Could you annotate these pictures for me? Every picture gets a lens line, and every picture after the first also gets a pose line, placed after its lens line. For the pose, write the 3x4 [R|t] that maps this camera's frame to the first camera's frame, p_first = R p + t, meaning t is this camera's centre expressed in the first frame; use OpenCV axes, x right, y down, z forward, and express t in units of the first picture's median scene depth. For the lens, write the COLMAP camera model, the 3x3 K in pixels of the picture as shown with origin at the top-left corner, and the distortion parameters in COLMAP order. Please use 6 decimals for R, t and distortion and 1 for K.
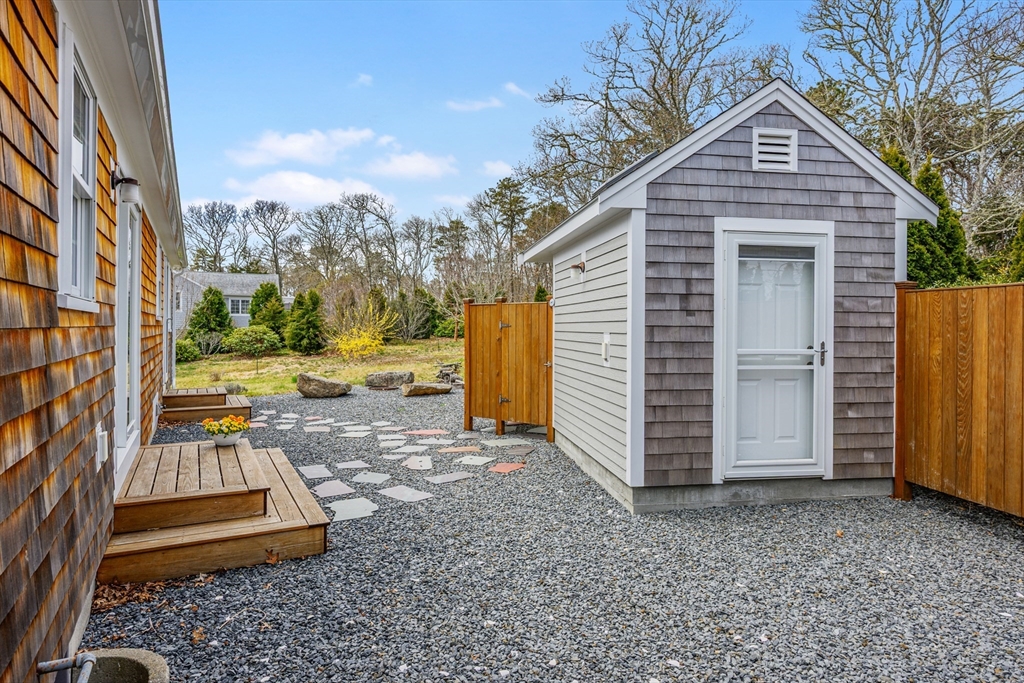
lens RADIAL K [[594.4, 0, 510.0], [0, 594.4, 328.5], [0, 0, 1]] dist [-0.006778, -0.000534]
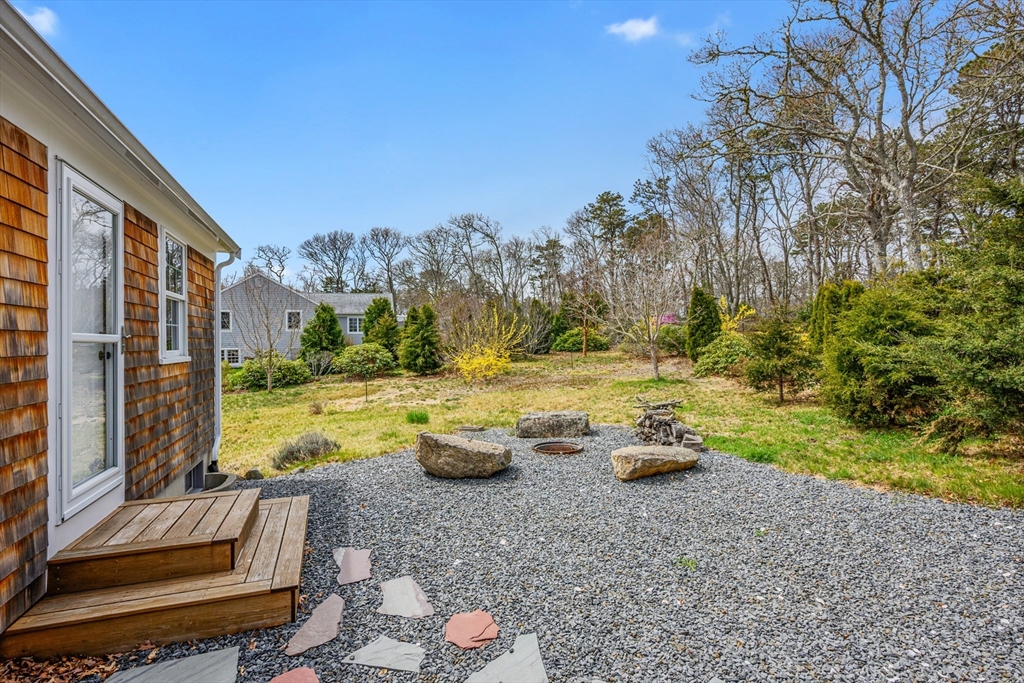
lens RADIAL K [[507.2, 0, 512.0], [0, 507.2, 341.5], [0, 0, 1]] dist [-0.001375, 0.000063]
pose [[0.989131, -0.020696, -0.145575, -0.095499], [0.020864, 0.999782, -0.000377, -0.002913], [0.145551, -0.002664, 0.989347, 0.261826]]
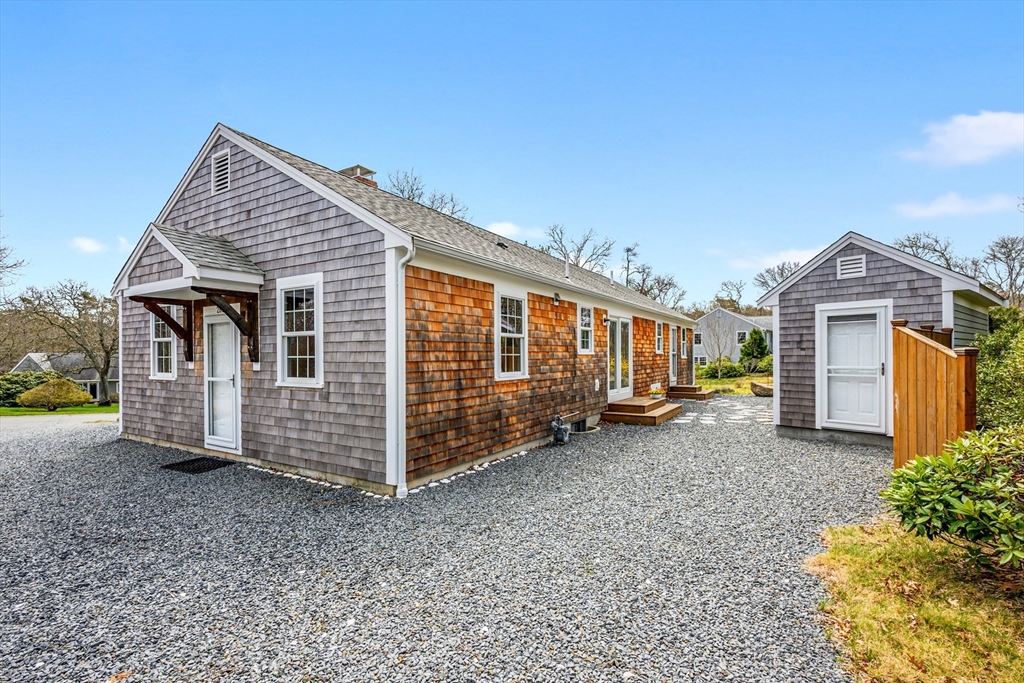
lens RADIAL K [[465.3, 0, 511.4], [0, 465.3, 354.9], [0, 0, 1]] dist [0.000784, 0.000031]
pose [[0.501527, -0.010134, -0.865083, 0.229758], [0.008596, 0.999940, -0.006730, -0.000600], [0.865099, -0.004061, 0.501584, -0.146878]]
